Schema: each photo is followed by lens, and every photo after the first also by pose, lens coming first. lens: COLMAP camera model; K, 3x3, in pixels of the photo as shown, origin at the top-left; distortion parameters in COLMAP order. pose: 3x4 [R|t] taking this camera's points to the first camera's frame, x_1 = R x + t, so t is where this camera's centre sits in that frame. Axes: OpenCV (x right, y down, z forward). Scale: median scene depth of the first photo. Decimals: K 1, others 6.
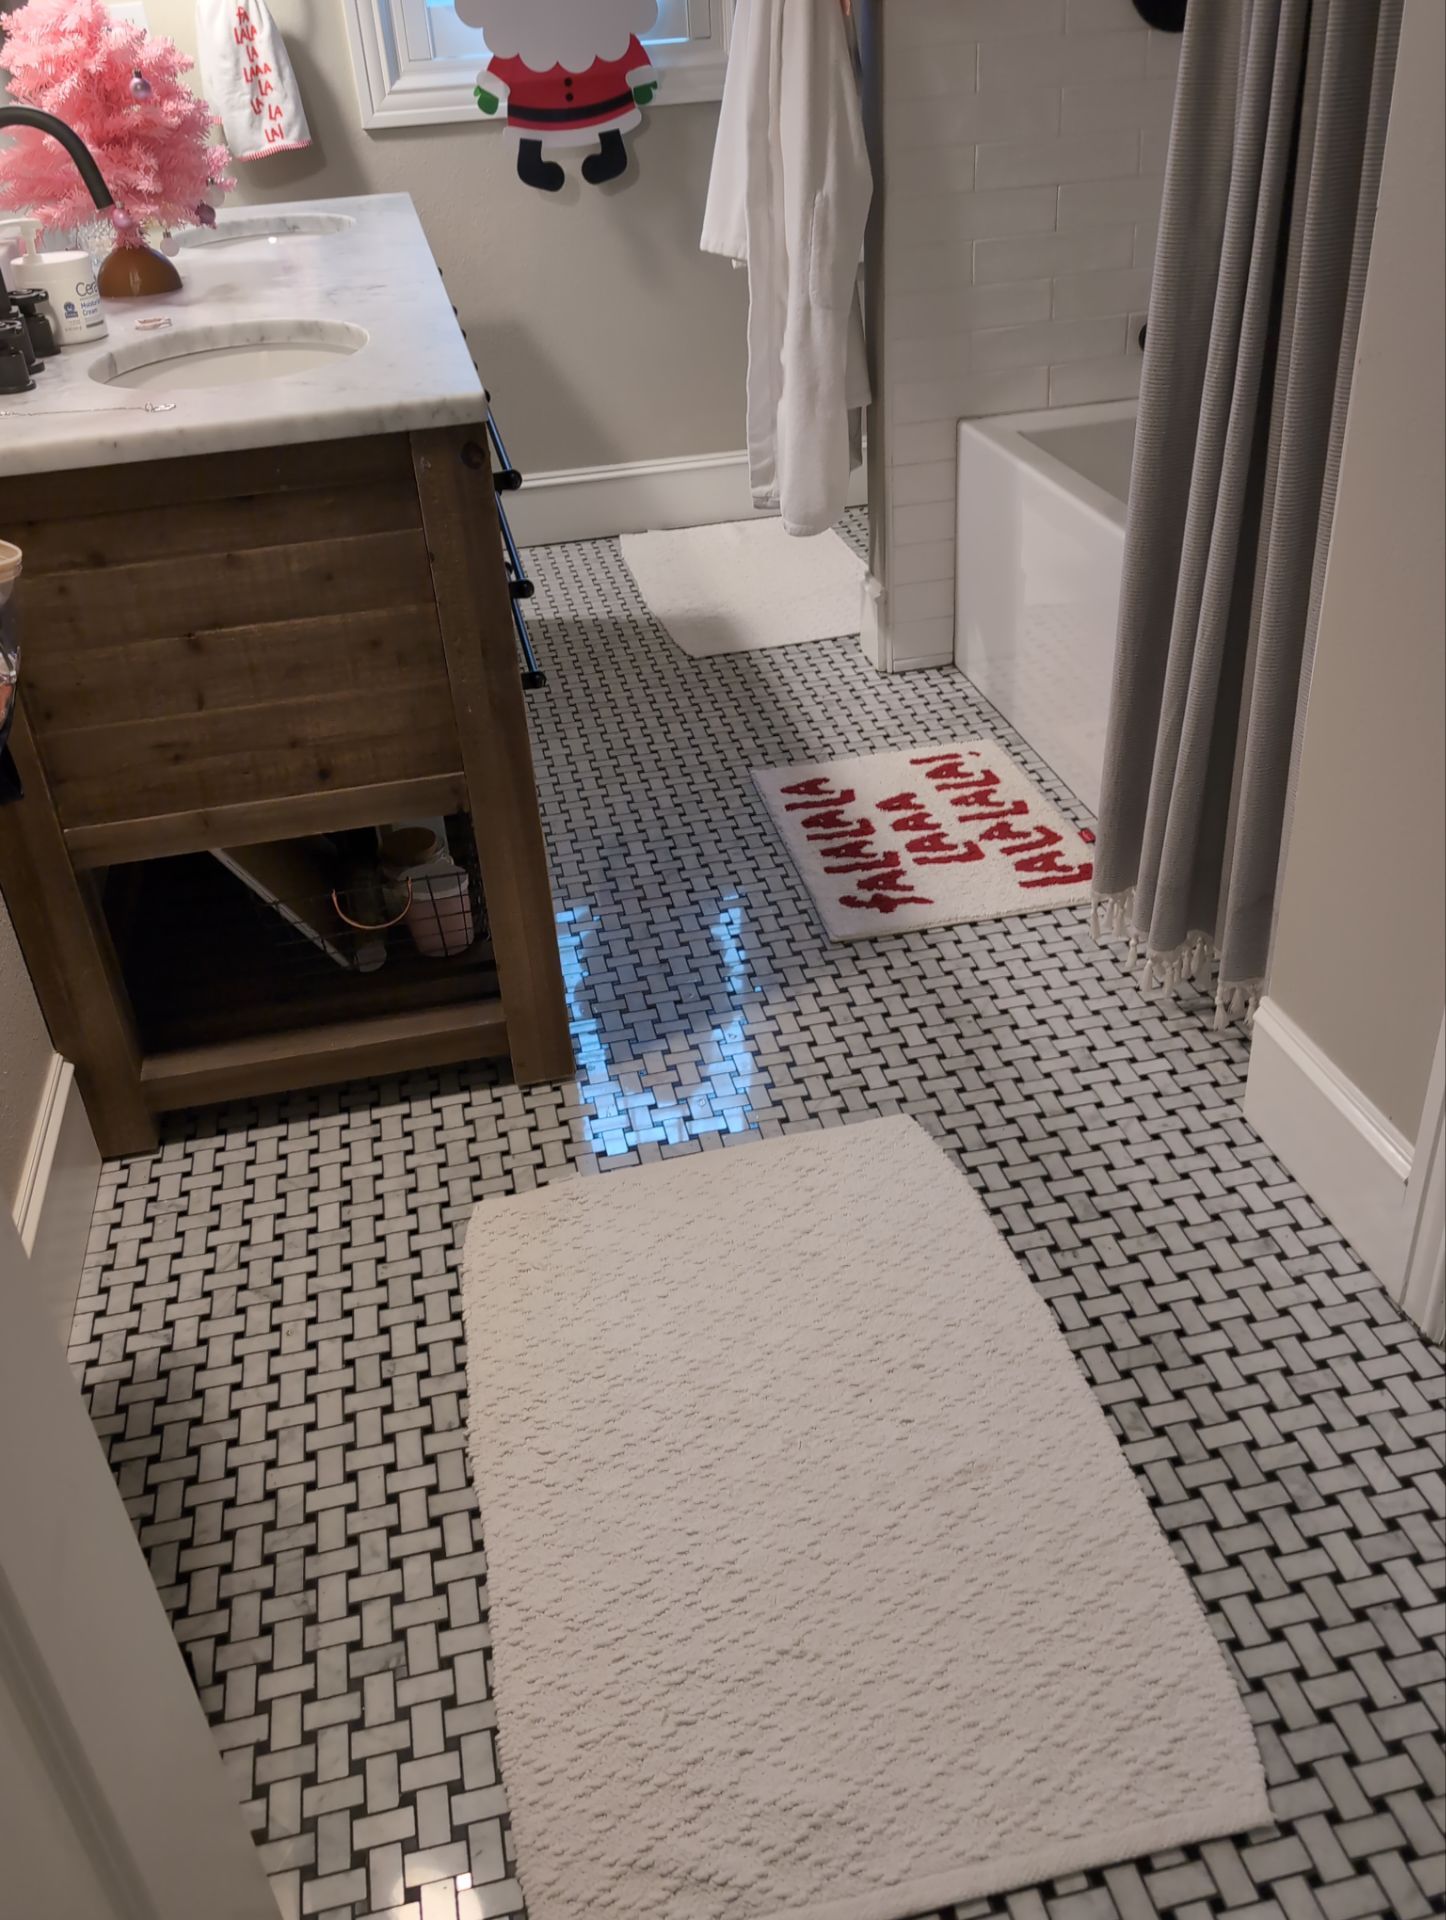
lens RADIAL K [[1622.1, 0, 725.2], [0, 1622.1, 959.6], [0, 0, 1]] dist [-0.002370, 0.005829]
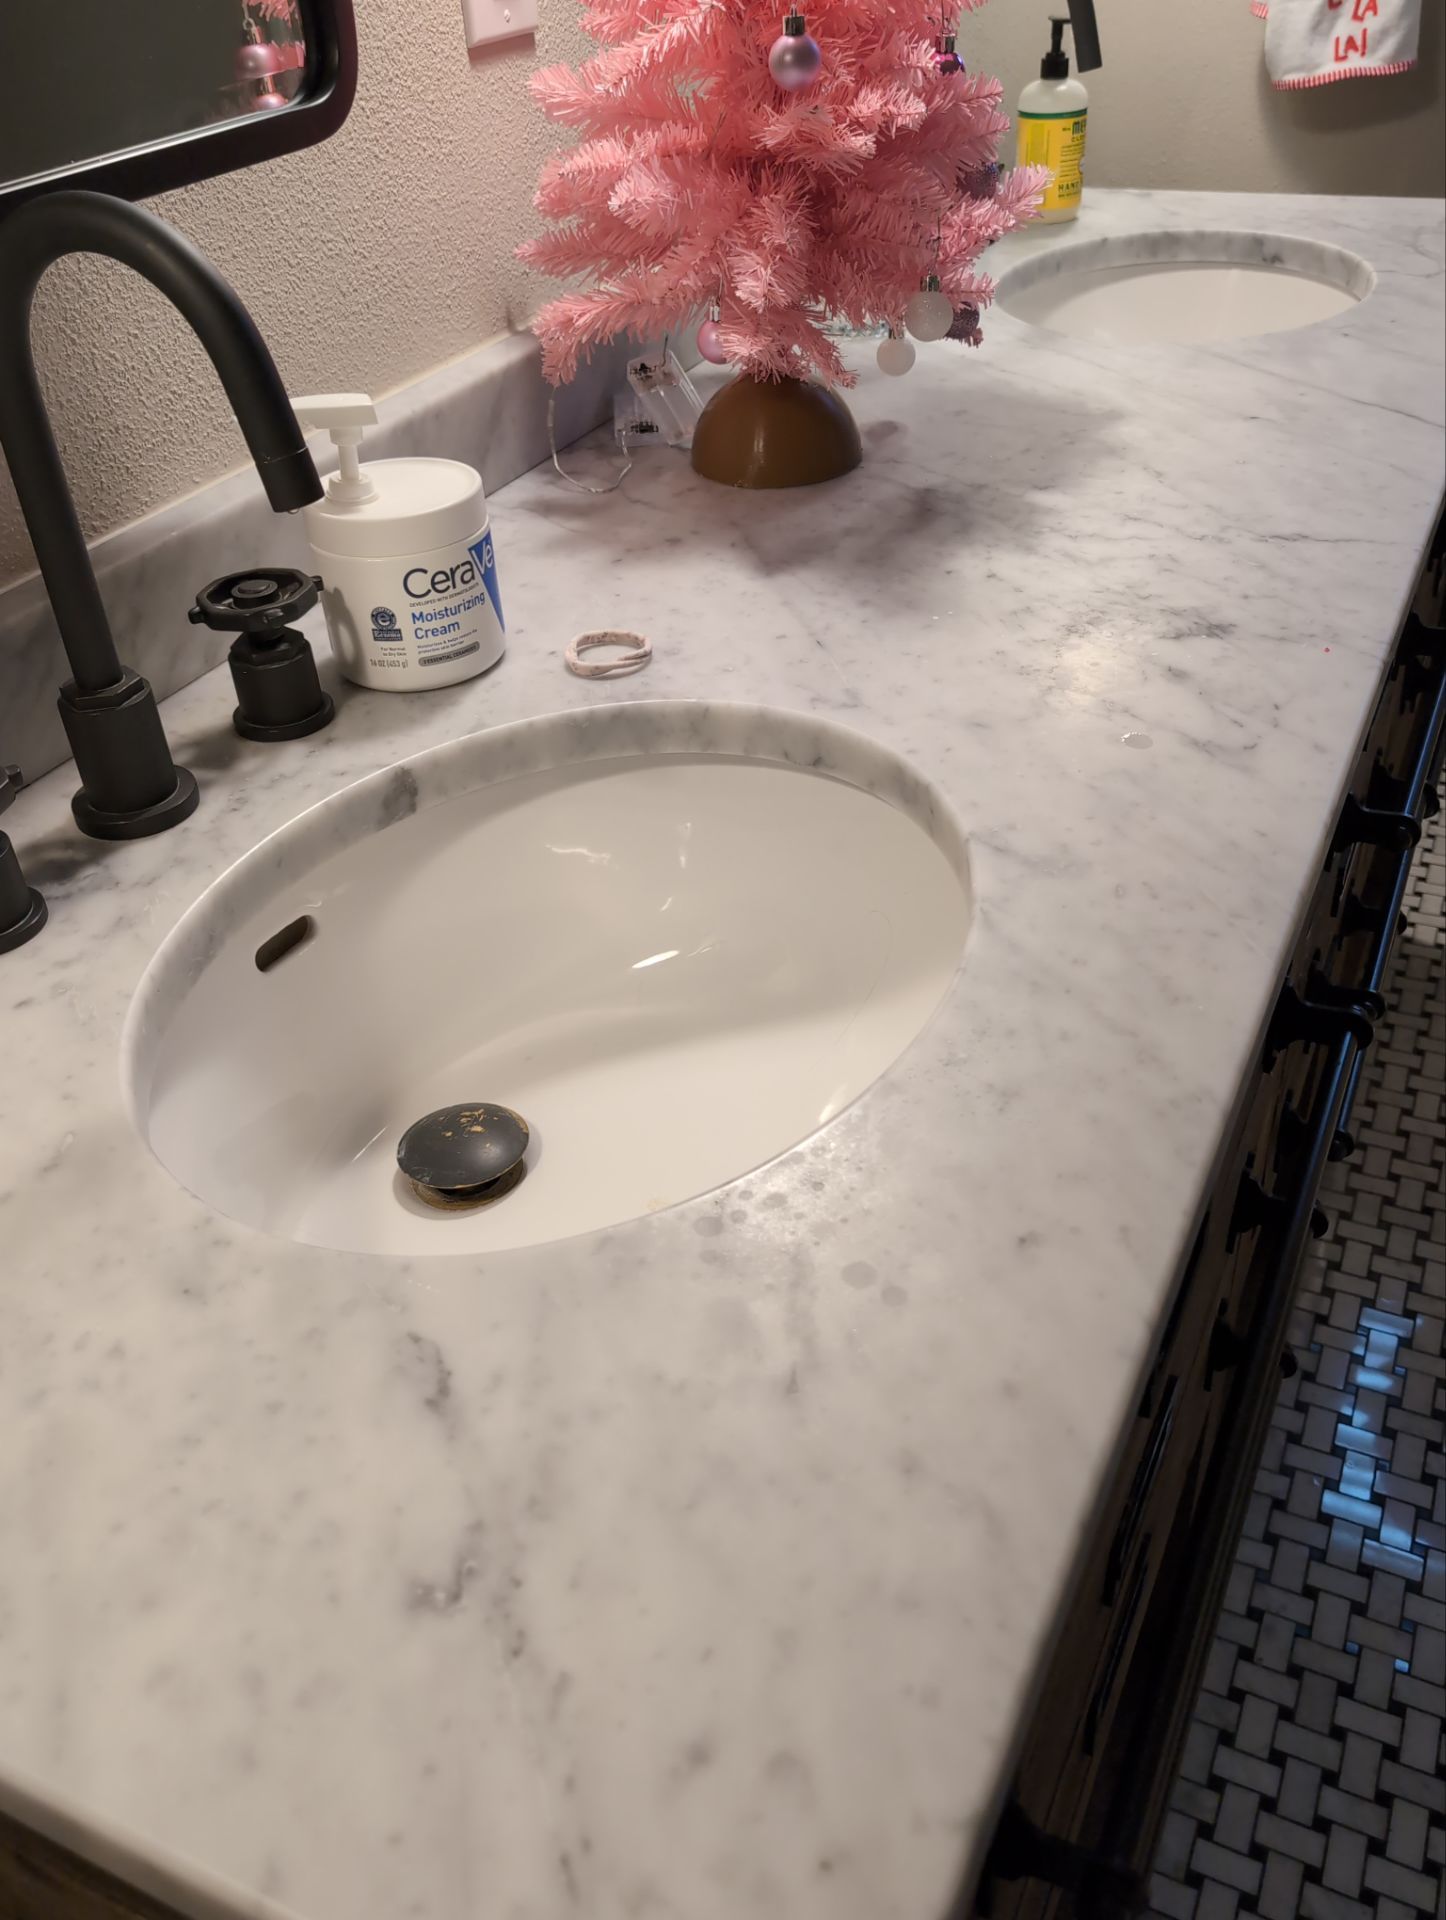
lens RADIAL K [[1622.1, 0, 724.1], [0, 1622.1, 960.1], [0, 0, 1]] dist [-0.002370, 0.005829]
pose [[0.792223, 0.373020, -0.482949, -0.061255], [-0.320494, 0.927817, 0.190892, -0.254919], [0.519294, 0.003553, 0.854588, 0.411480]]
